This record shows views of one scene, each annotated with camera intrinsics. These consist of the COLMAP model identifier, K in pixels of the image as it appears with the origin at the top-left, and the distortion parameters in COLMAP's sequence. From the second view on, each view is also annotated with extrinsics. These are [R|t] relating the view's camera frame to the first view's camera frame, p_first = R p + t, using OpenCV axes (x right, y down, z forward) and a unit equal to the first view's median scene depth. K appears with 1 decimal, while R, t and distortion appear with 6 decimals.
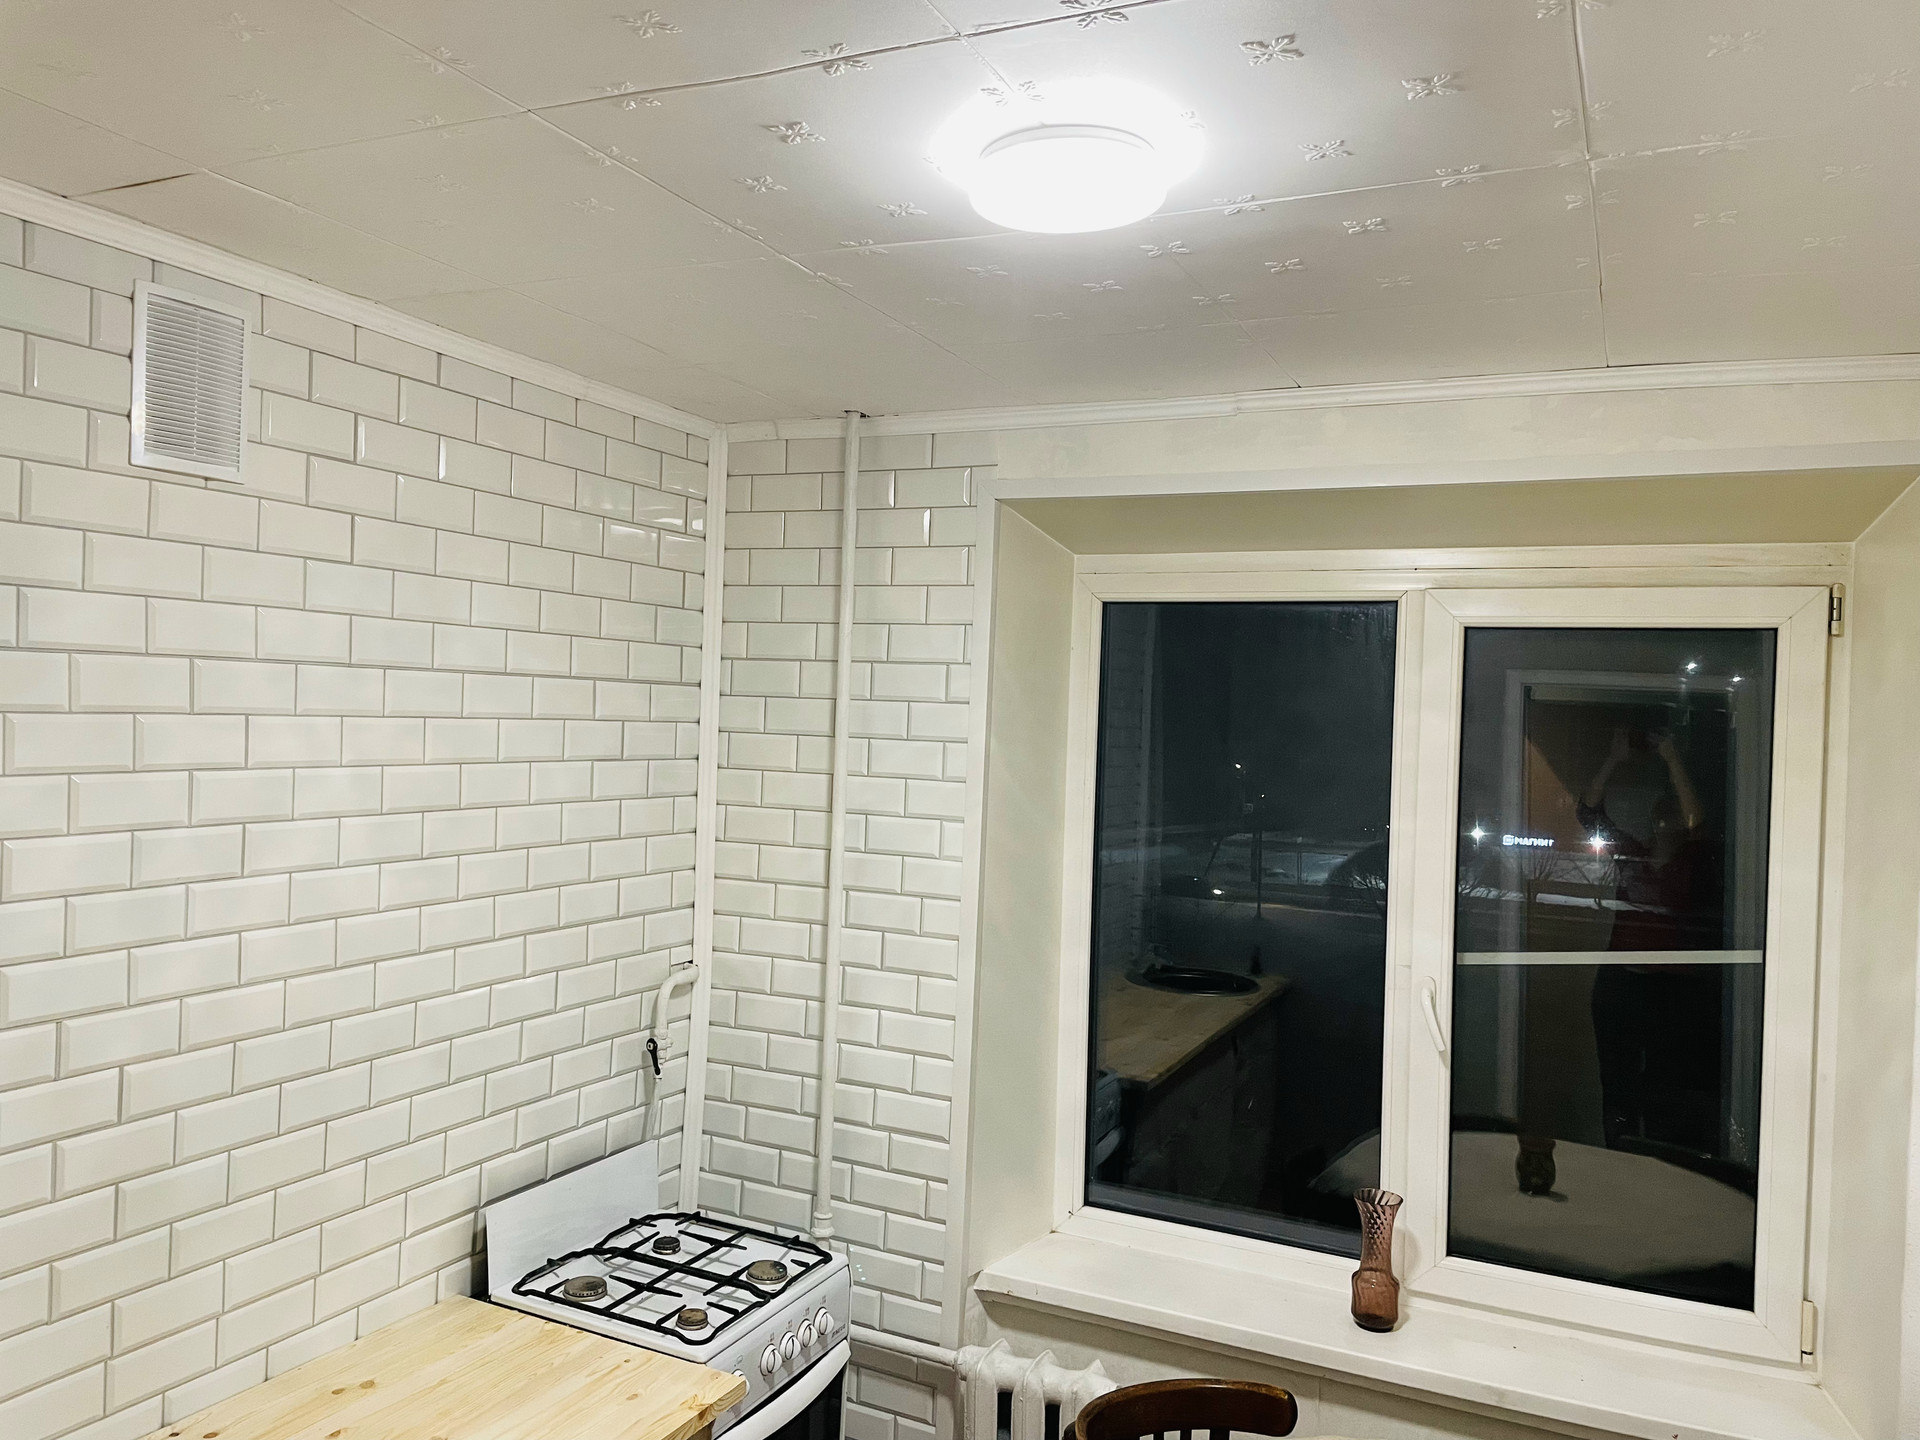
lens RADIAL K [[1446.8, 0, 946.4], [0, 1446.8, 714.7], [0, 0, 1]] dist [0.110024, -0.145841]
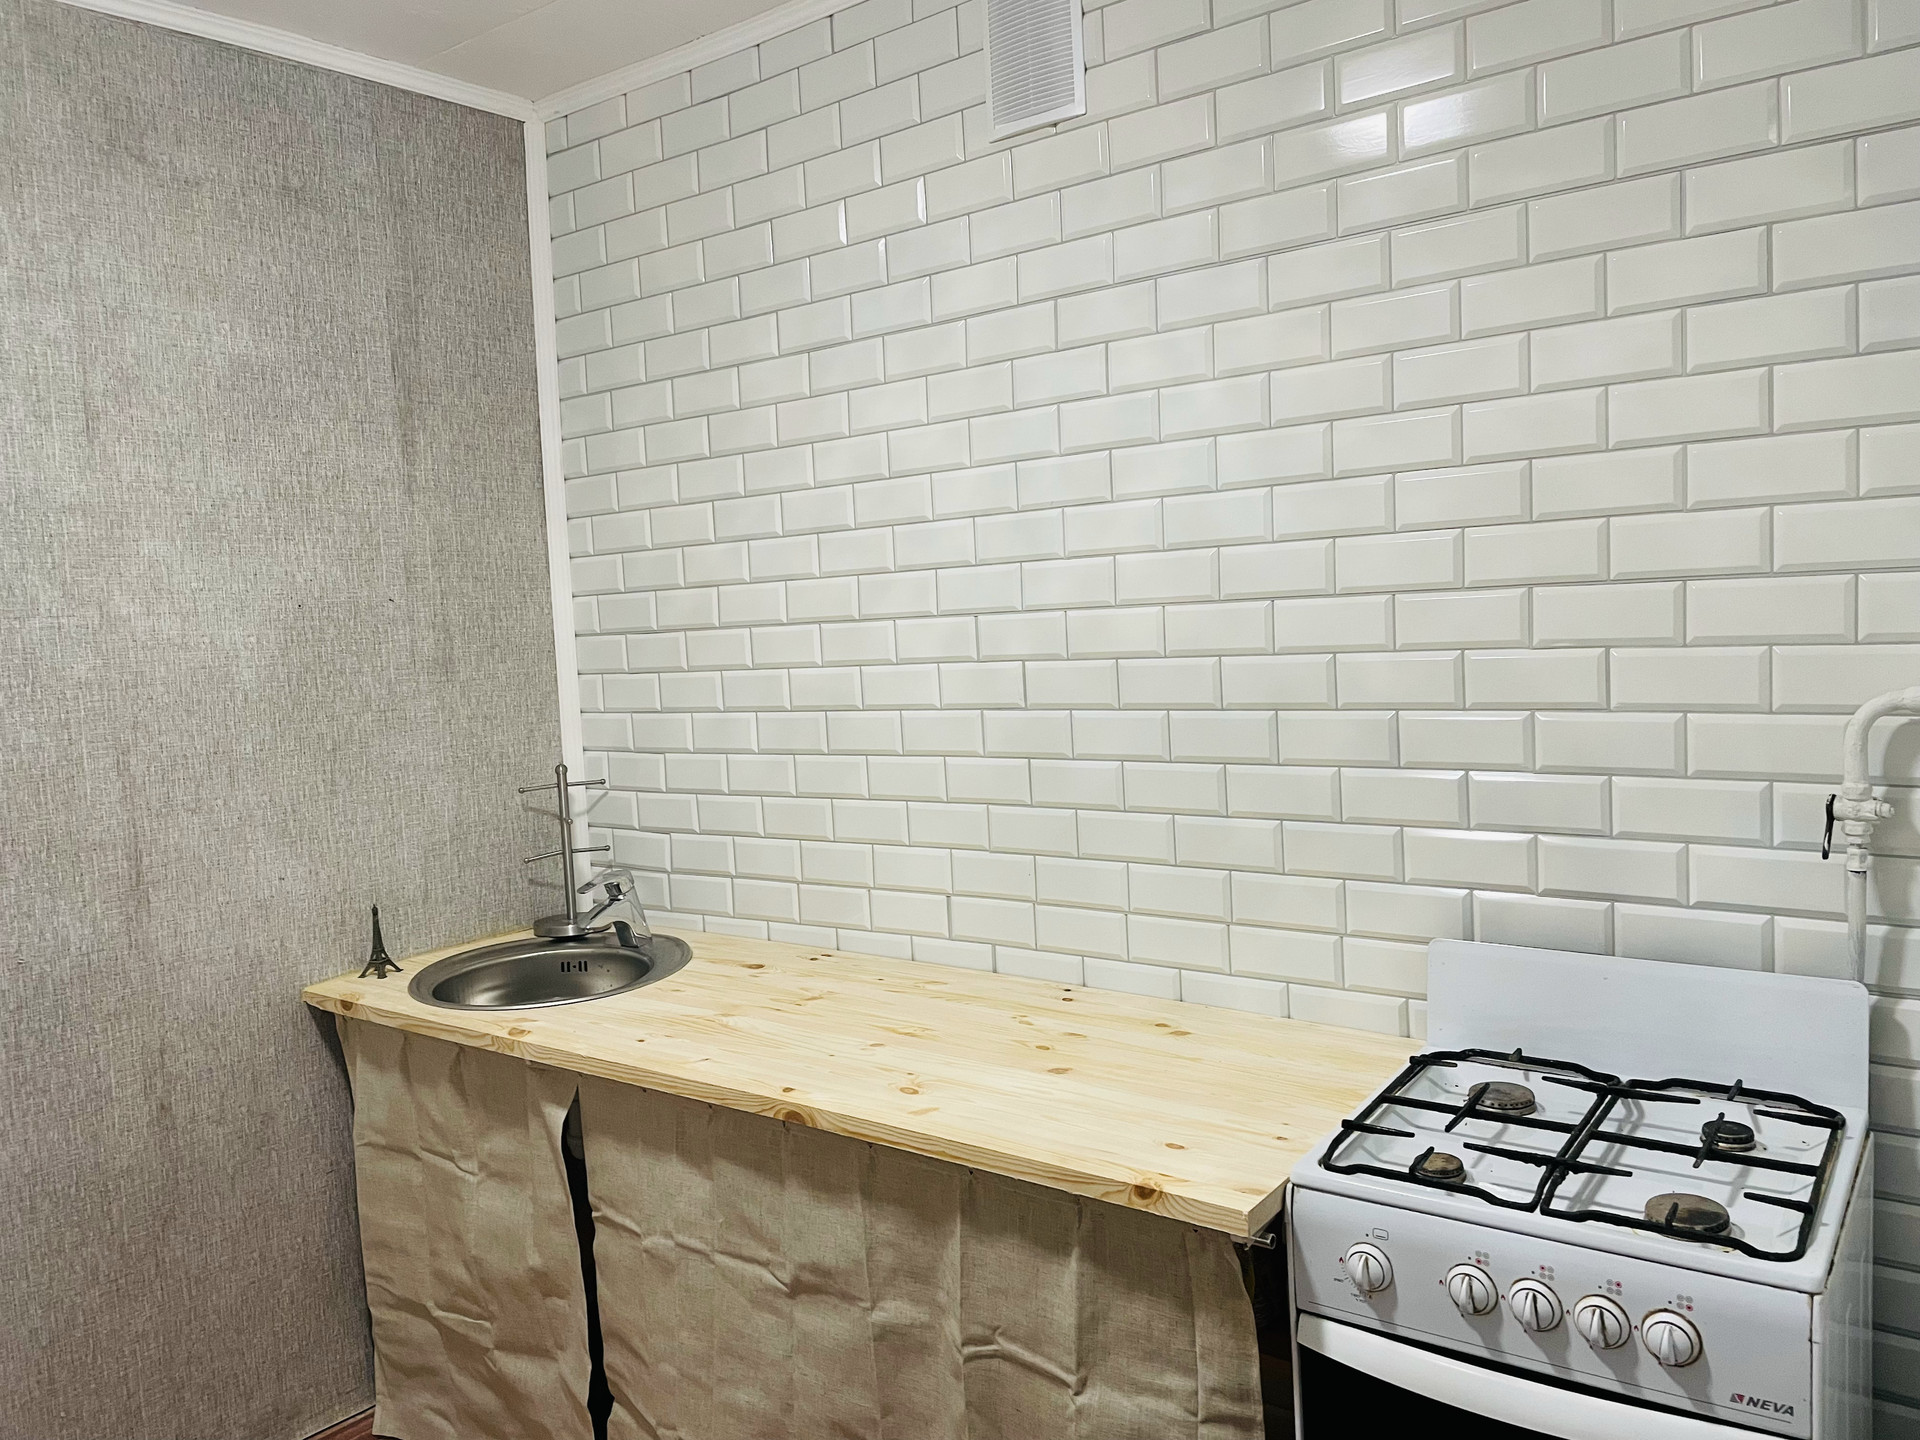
lens RADIAL K [[1446.8, 0, 946.4], [0, 1446.8, 714.7], [0, 0, 1]] dist [0.110024, -0.145841]
pose [[-0.201766, 0.045936, -0.978356, 0.437866], [0.041861, 0.998391, 0.038244, 0.169899], [0.978539, -0.033239, -0.203365, 0.853276]]
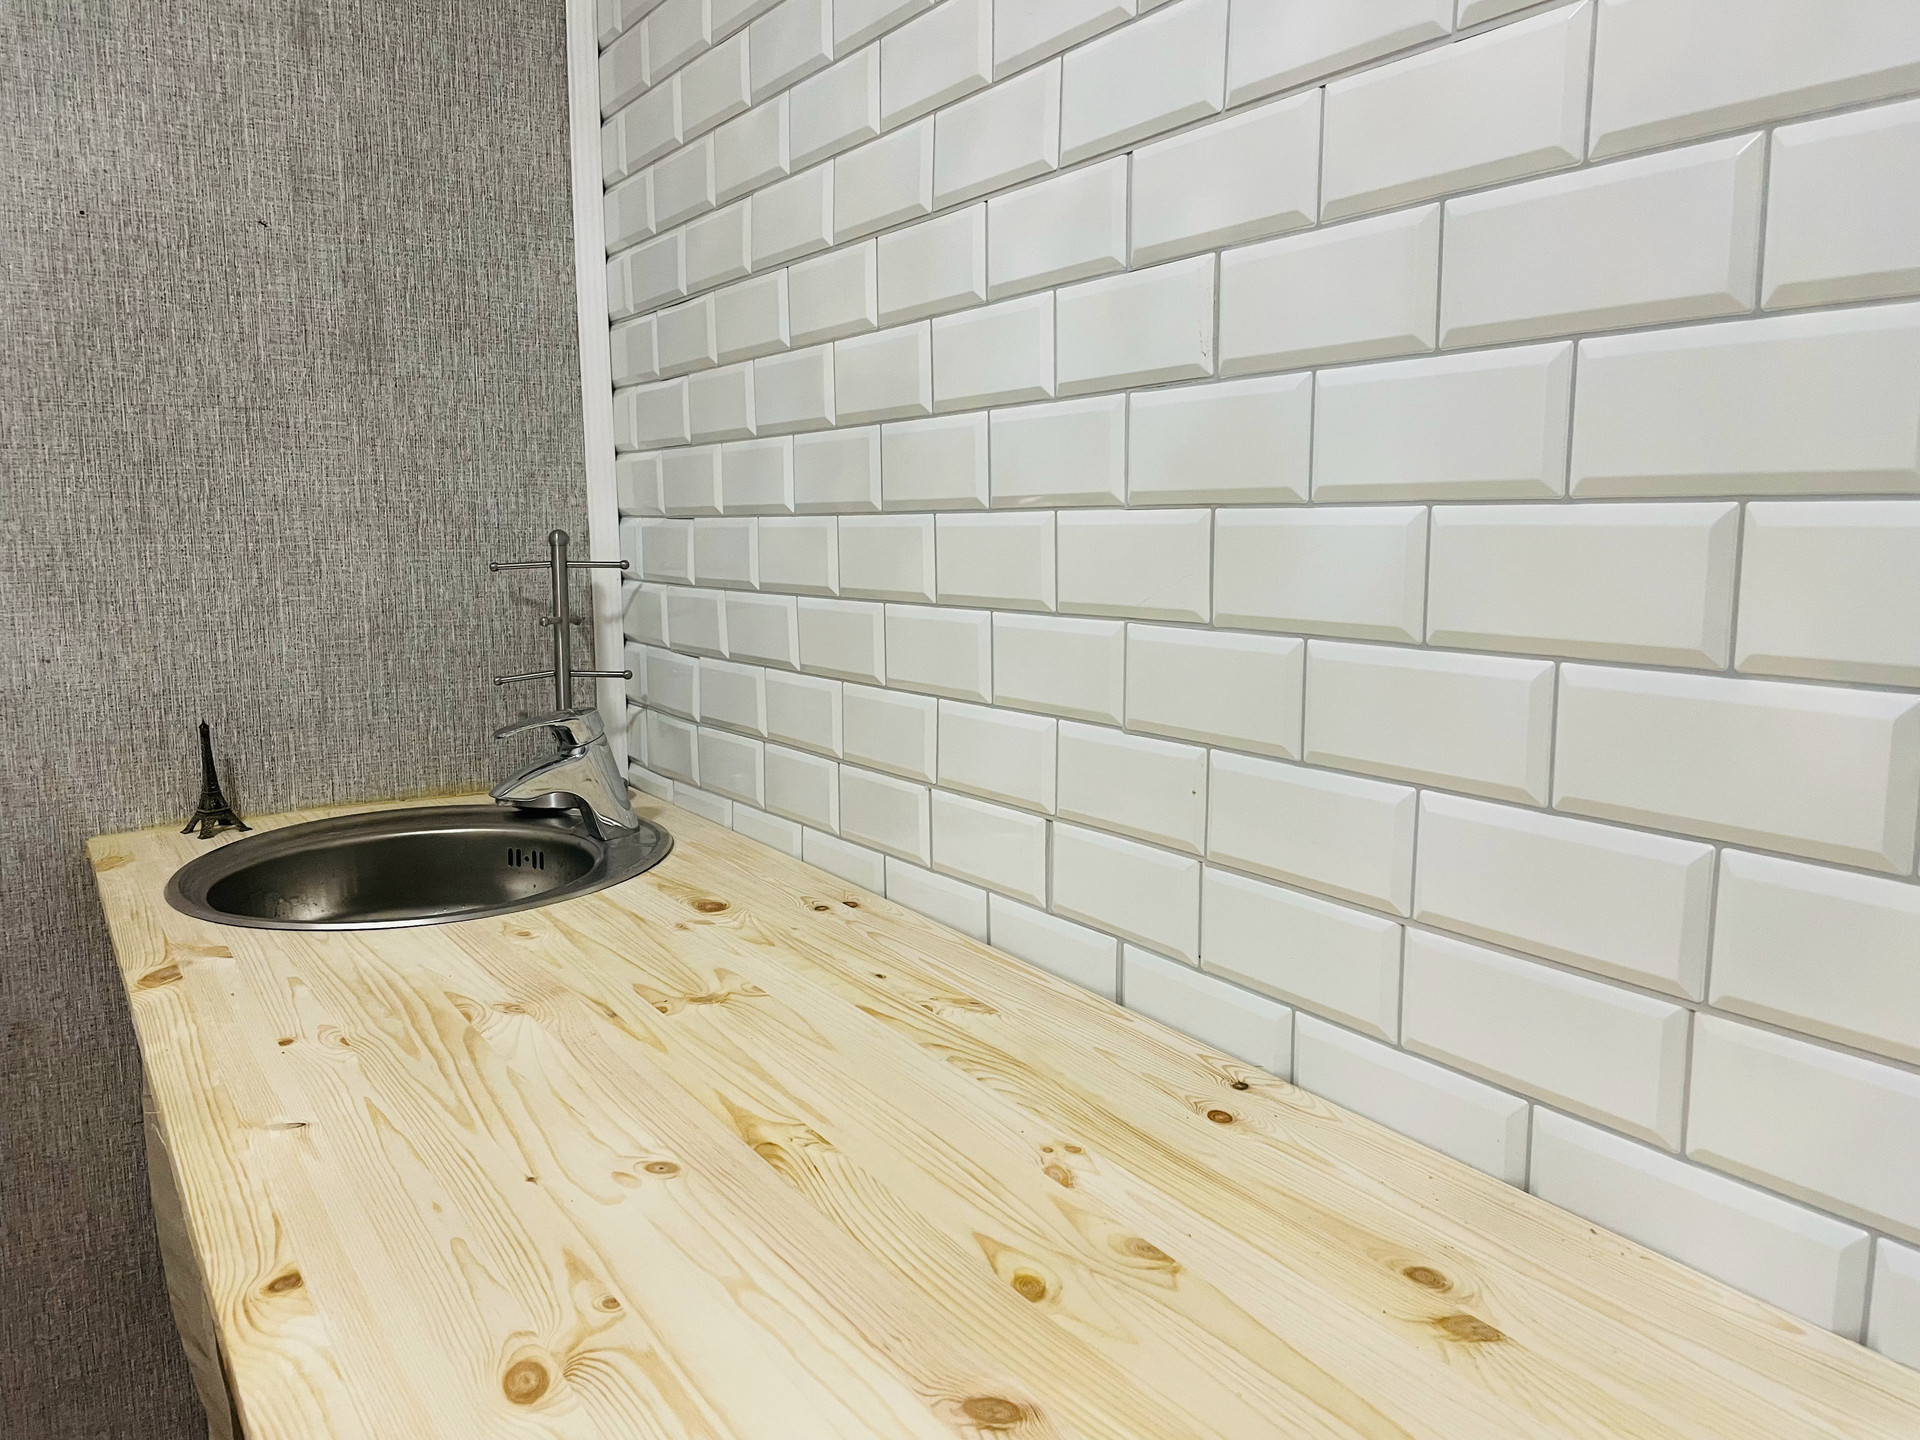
lens RADIAL K [[1451.3, 0, 962.4], [0, 1451.3, 737.5], [0, 0, 1]] dist [0.094179, -0.121596]
pose [[-0.527673, 0.093329, -0.844305, -0.078817], [-0.018471, 0.992450, 0.121249, 0.244257], [0.849247, 0.079575, -0.521965, 0.860977]]
